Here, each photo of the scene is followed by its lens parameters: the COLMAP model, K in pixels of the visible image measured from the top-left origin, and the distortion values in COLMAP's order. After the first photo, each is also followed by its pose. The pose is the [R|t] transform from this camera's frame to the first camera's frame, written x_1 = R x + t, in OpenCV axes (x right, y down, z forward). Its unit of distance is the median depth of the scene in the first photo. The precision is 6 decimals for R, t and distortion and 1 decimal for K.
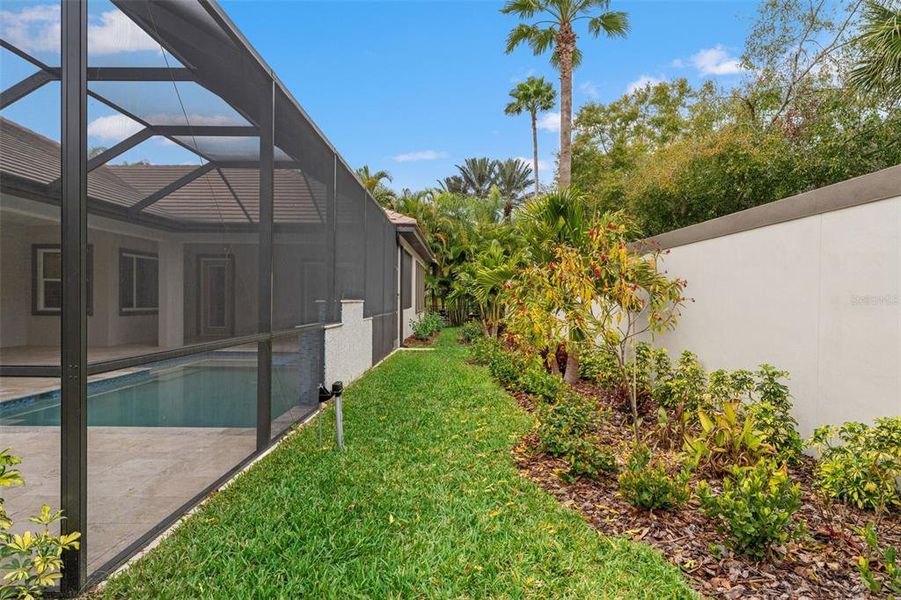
lens RADIAL K [[562.3, 0, 450.5], [0, 562.3, 300.0], [0, 0, 1]] dist [0.032874, -0.000166]
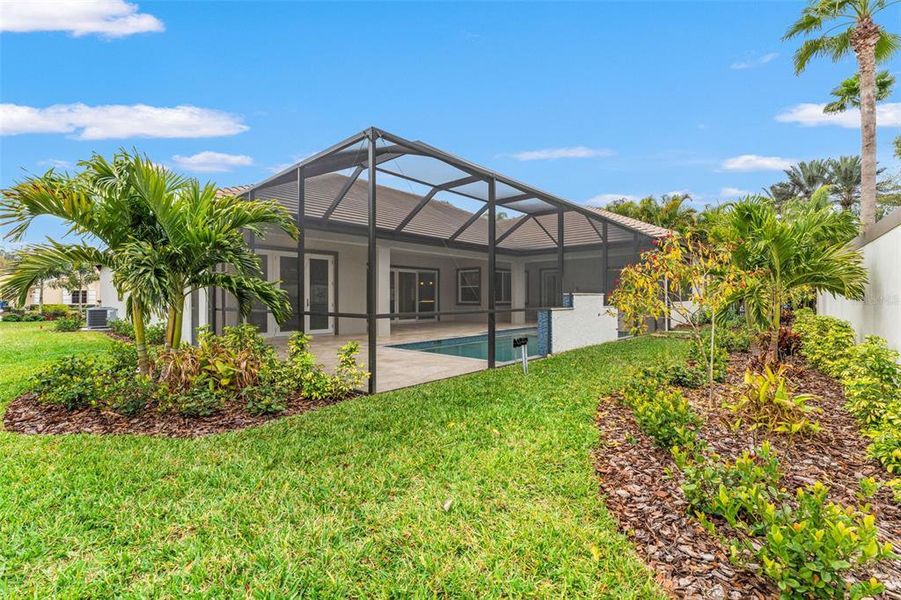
lens RADIAL K [[396.0, 0, 450.5], [0, 396.0, 300.0], [0, 0, 1]] dist [0.000615, -0.000316]
pose [[0.752884, -0.004965, -0.658135, 0.145654], [0.008234, 0.999964, 0.001876, 0.007133], [0.658102, -0.006831, 0.752898, -0.033901]]
